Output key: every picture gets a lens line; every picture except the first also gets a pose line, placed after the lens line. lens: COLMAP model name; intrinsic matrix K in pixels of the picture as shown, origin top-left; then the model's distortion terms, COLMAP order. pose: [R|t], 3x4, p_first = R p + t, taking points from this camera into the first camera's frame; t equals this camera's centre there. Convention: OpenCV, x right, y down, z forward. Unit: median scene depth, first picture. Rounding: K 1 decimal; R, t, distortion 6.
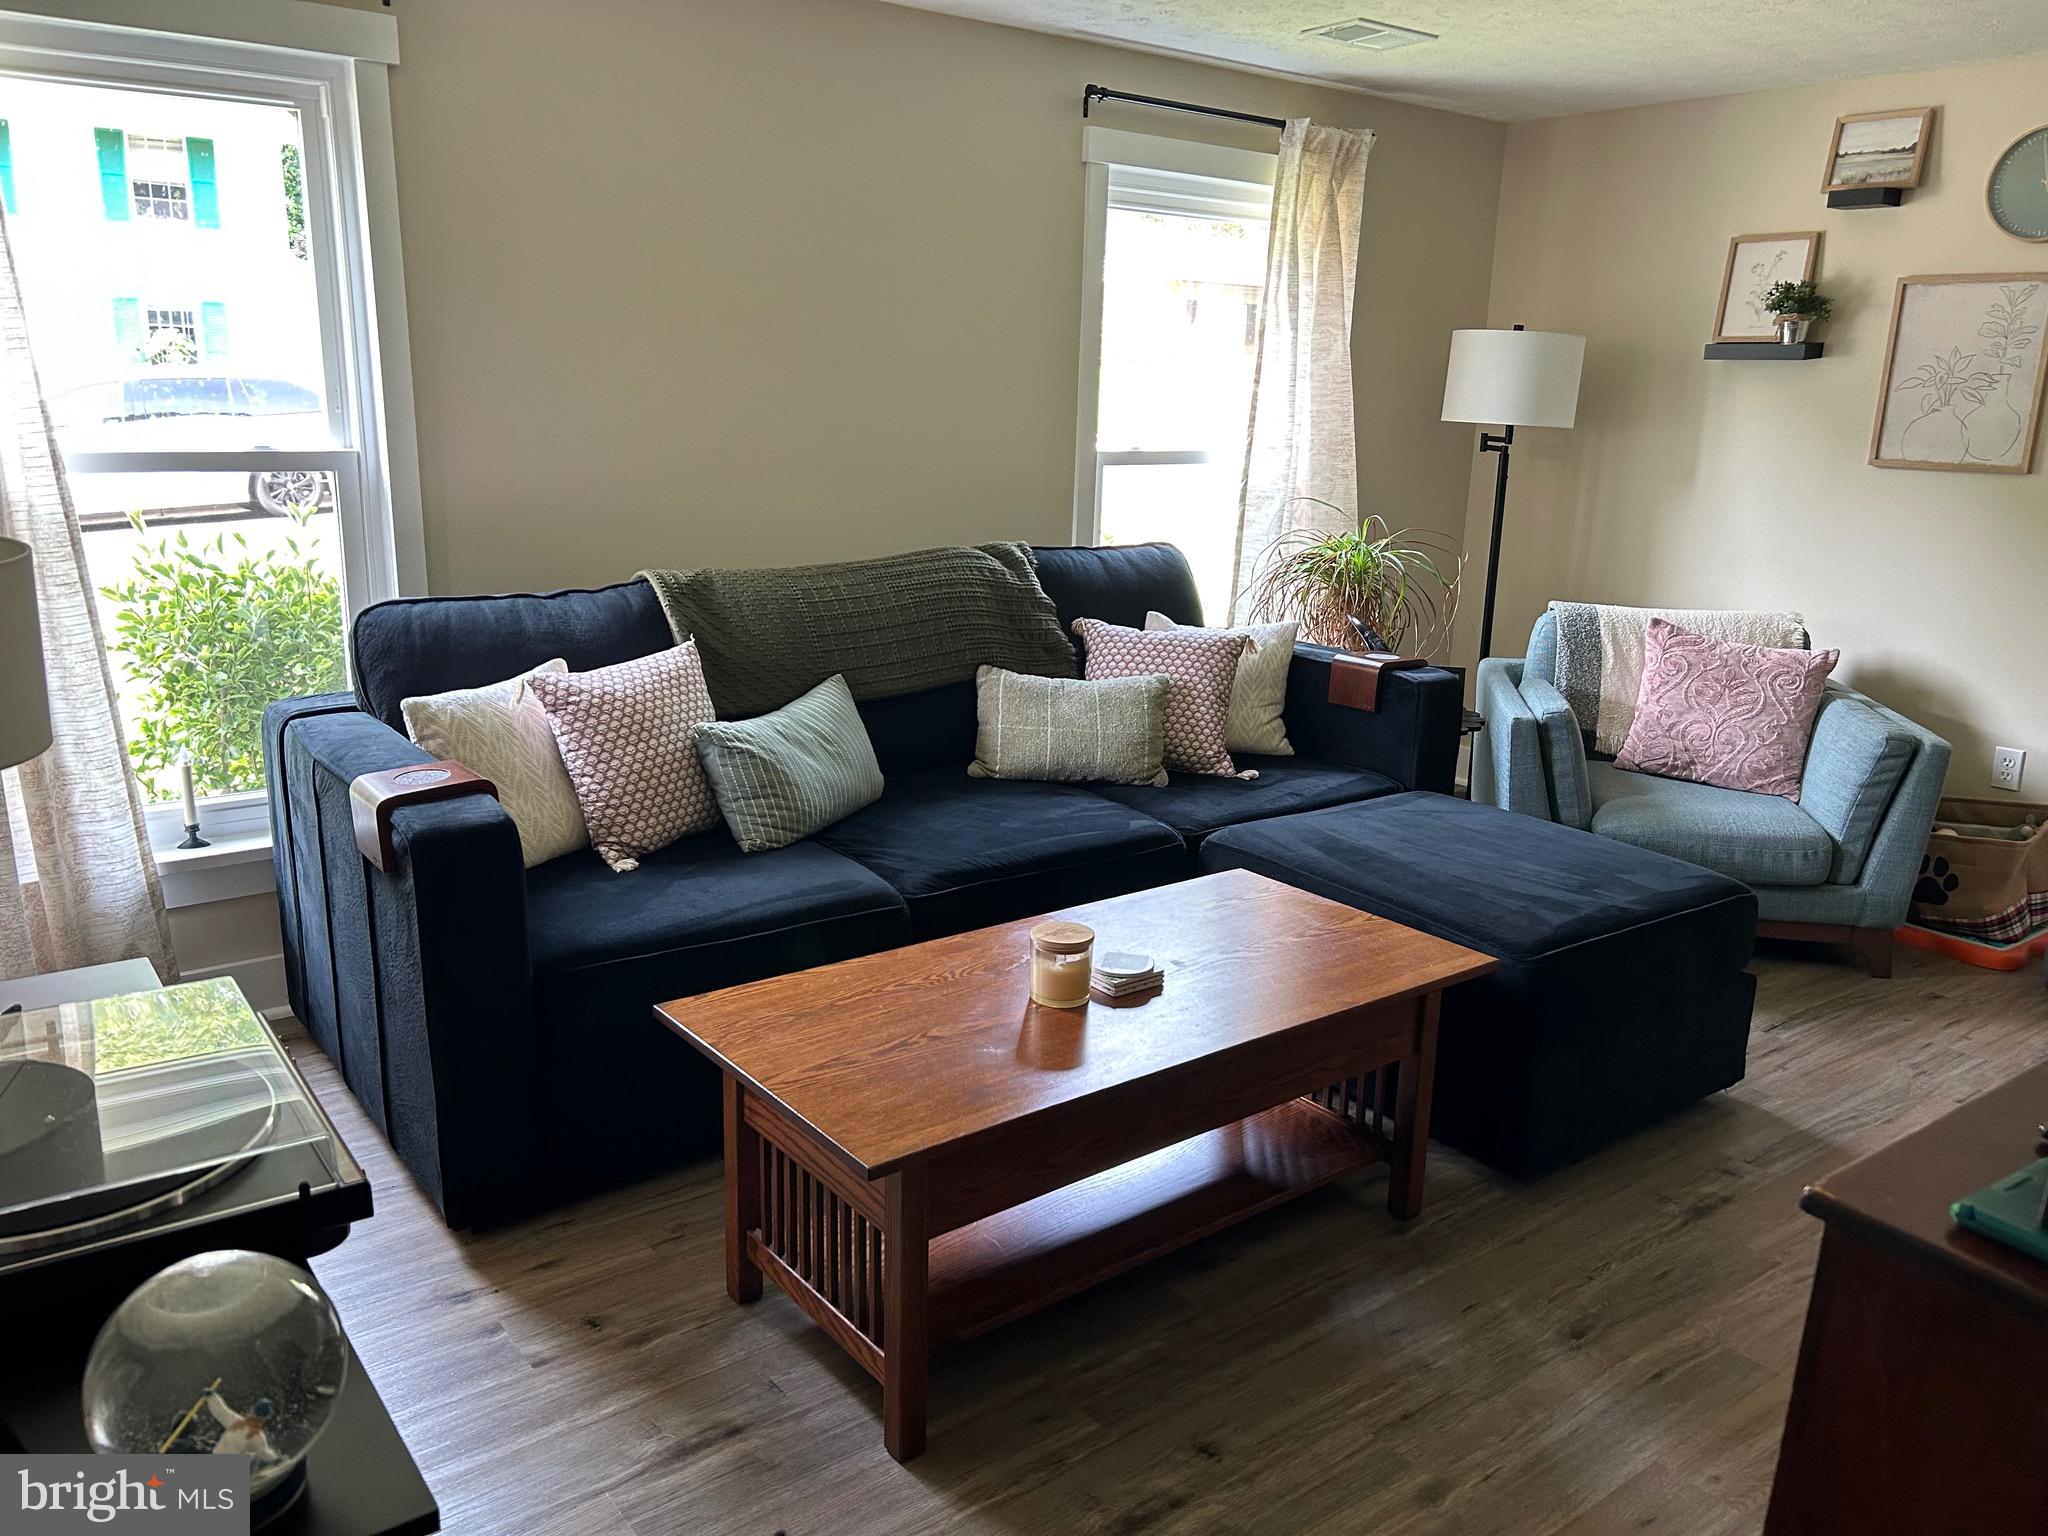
lens RADIAL K [[1527.1, 0, 1024.0], [0, 1527.1, 768.0], [0, 0, 1]] dist [0.011488, 0.008070]
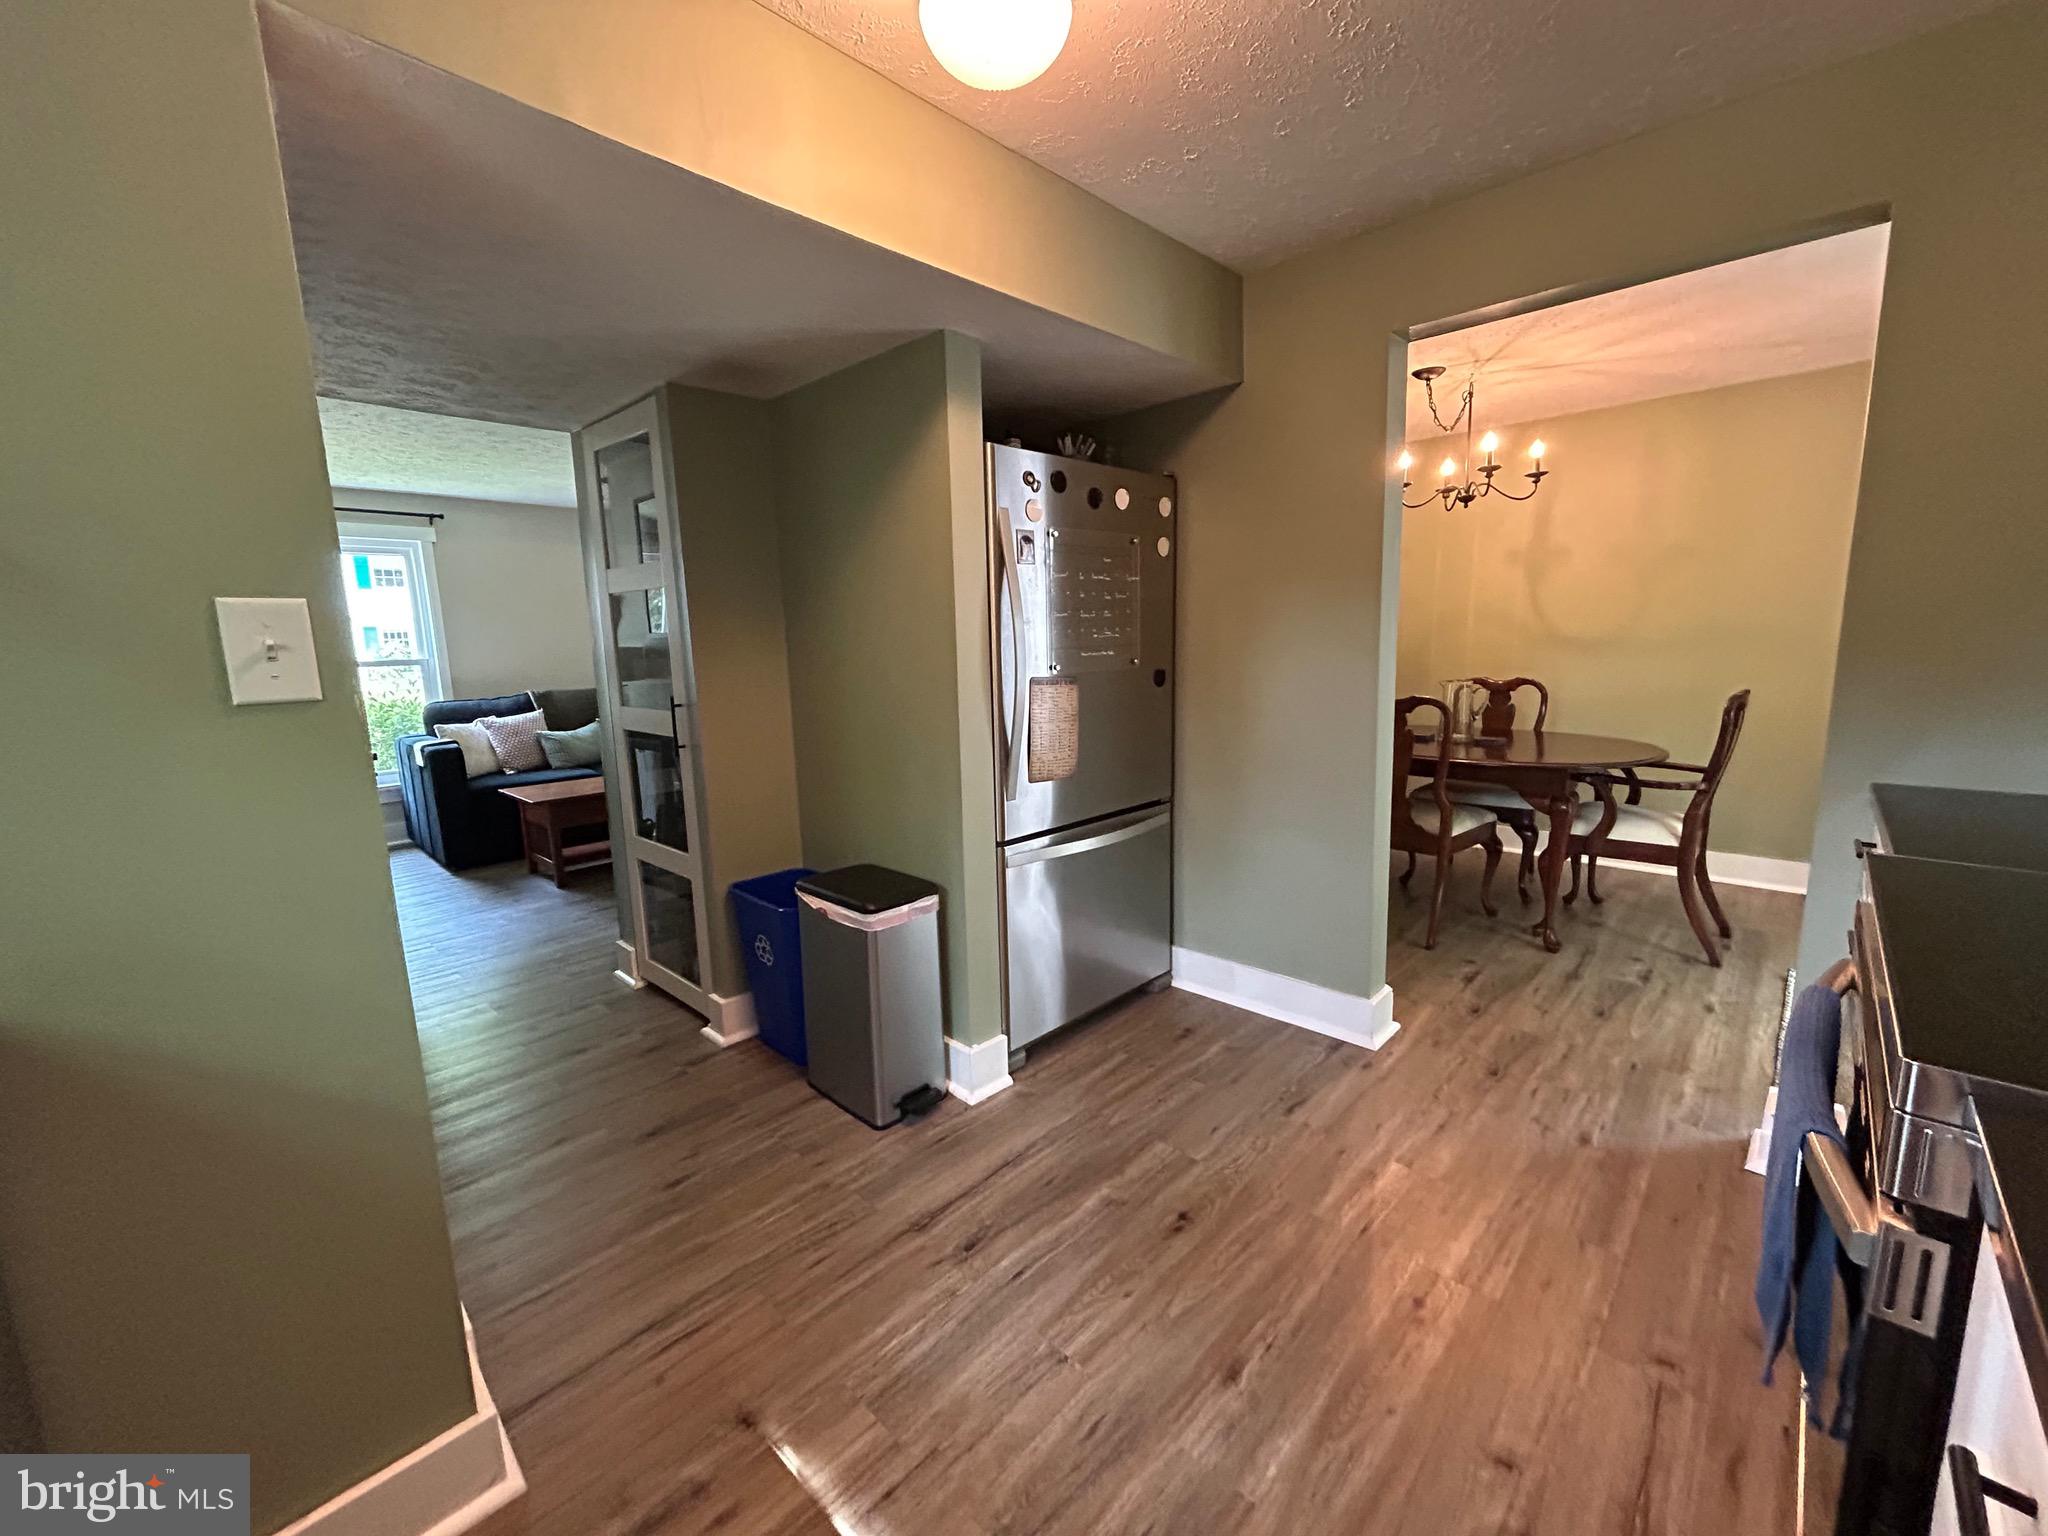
lens RADIAL K [[817.3, 0, 1024.0], [0, 817.3, 768.0], [0, 0, 1]] dist [0.000206, 0.000018]
pose [[0.987295, -0.074106, 0.140561, 0.568191], [0.087520, 0.991926, -0.091779, 0.303076], [-0.132624, 0.102915, 0.985809, -0.863586]]
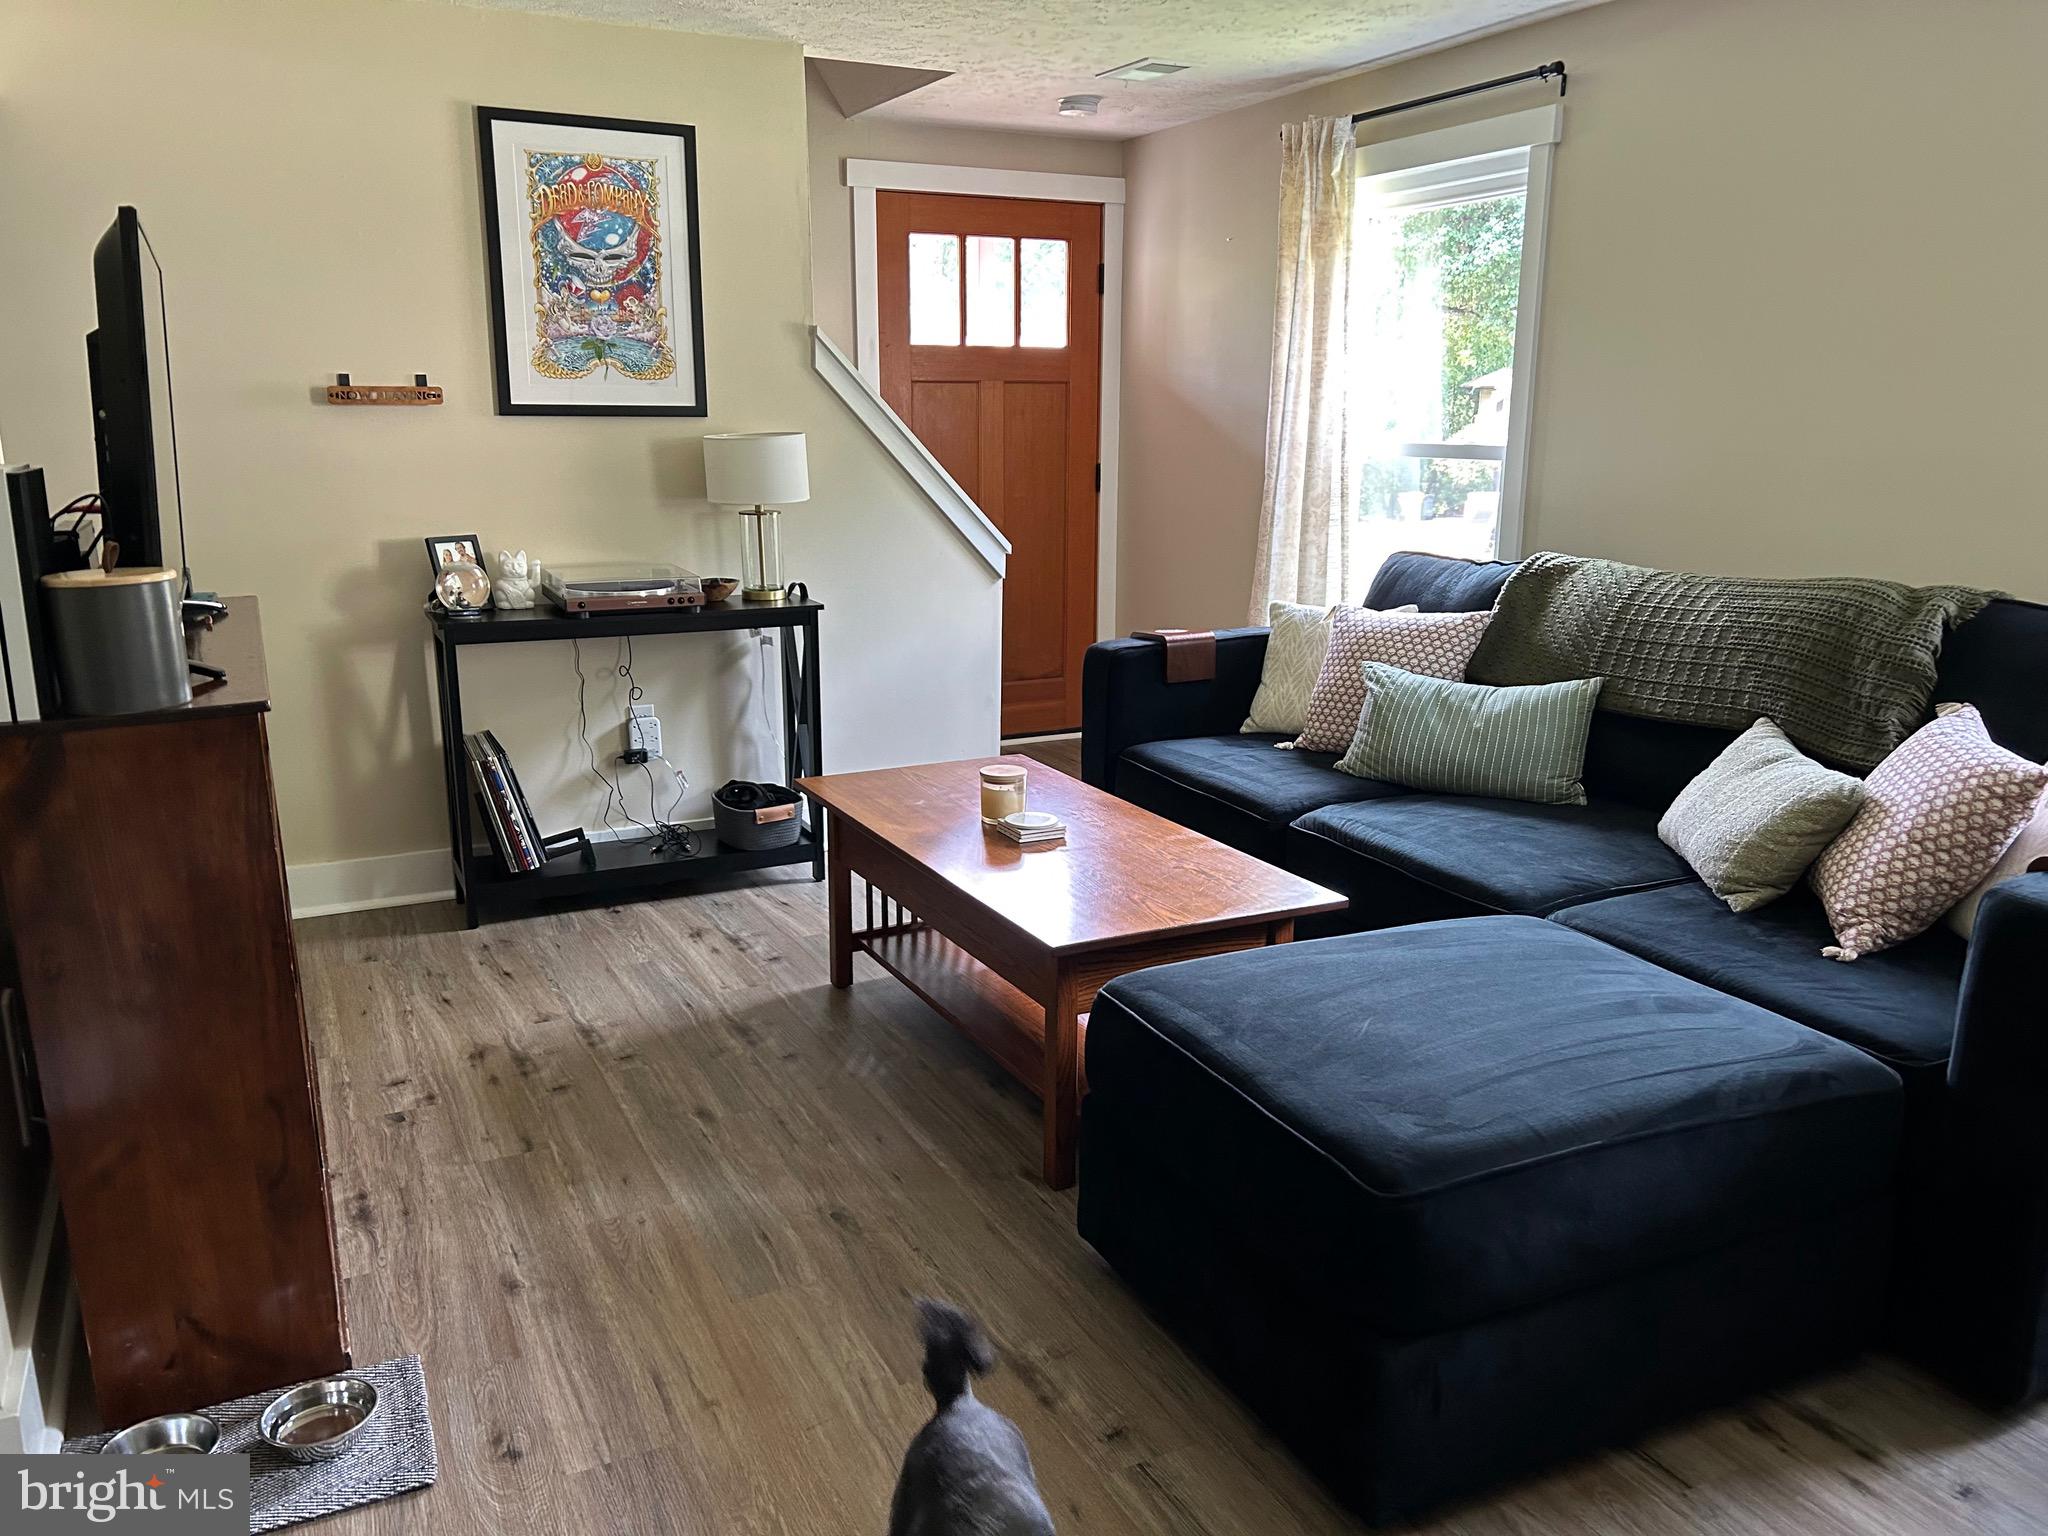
lens RADIAL K [[1527.1, 0, 1024.0], [0, 1527.1, 768.0], [0, 0, 1]] dist [0.011488, 0.008070]
pose [[-0.175484, 0.192764, -0.965426, 0.983625], [-0.254666, 0.938377, 0.233653, -0.157268], [0.950974, 0.286863, -0.115580, 0.867319]]
